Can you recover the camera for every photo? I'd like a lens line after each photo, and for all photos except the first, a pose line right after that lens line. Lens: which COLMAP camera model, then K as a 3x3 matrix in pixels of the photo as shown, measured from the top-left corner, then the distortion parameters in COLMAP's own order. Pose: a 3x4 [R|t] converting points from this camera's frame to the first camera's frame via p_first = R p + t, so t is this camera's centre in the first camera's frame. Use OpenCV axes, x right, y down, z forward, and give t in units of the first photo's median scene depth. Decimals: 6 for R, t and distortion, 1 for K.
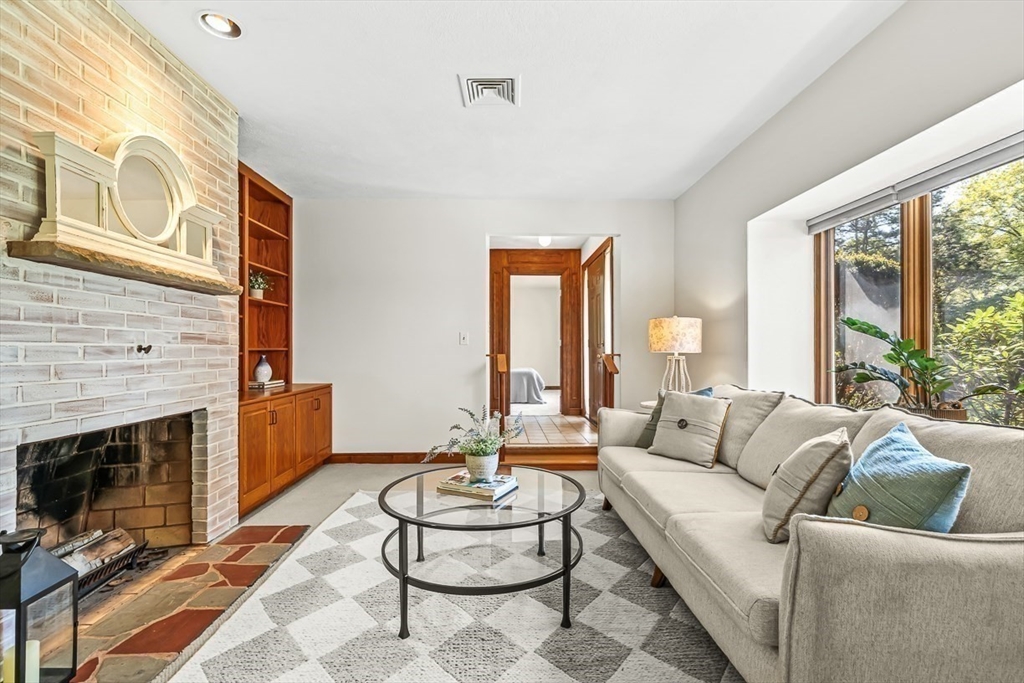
lens RADIAL K [[465.9, 0, 507.1], [0, 465.9, 347.3], [0, 0, 1]] dist [0.003019, 0.003175]
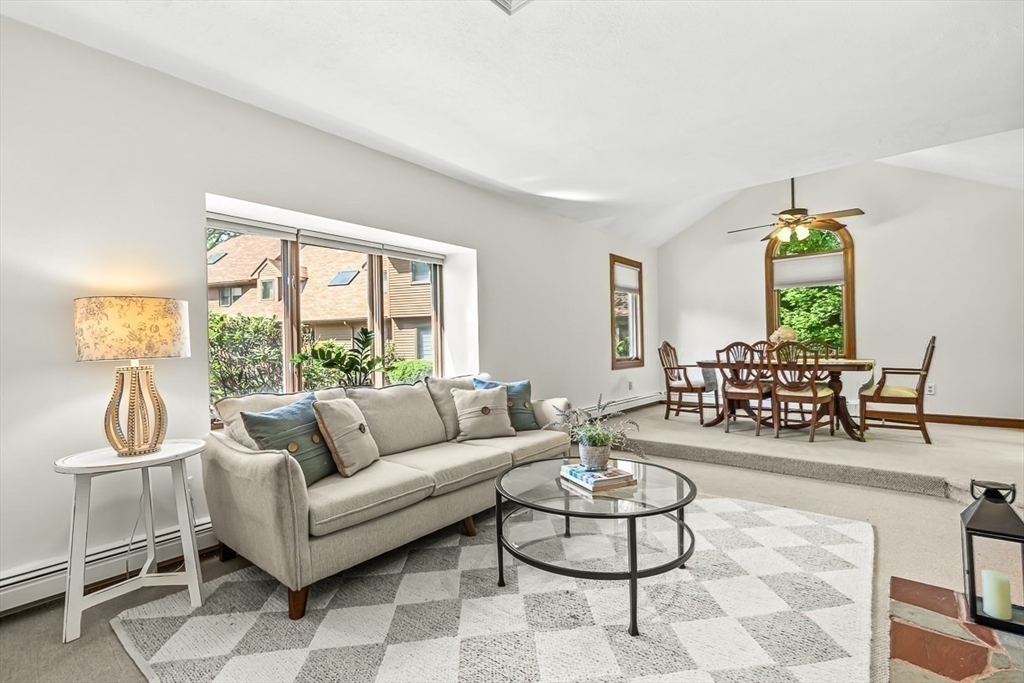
lens RADIAL K [[465.9, 0, 515.8], [0, 465.9, 336.9], [0, 0, 1]] dist [0.003019, 0.003175]
pose [[-0.767025, 0.031172, 0.640860, -0.490447], [0.017981, 0.999471, -0.027094, 0.009012], [-0.641365, -0.009258, -0.767180, 1.565320]]
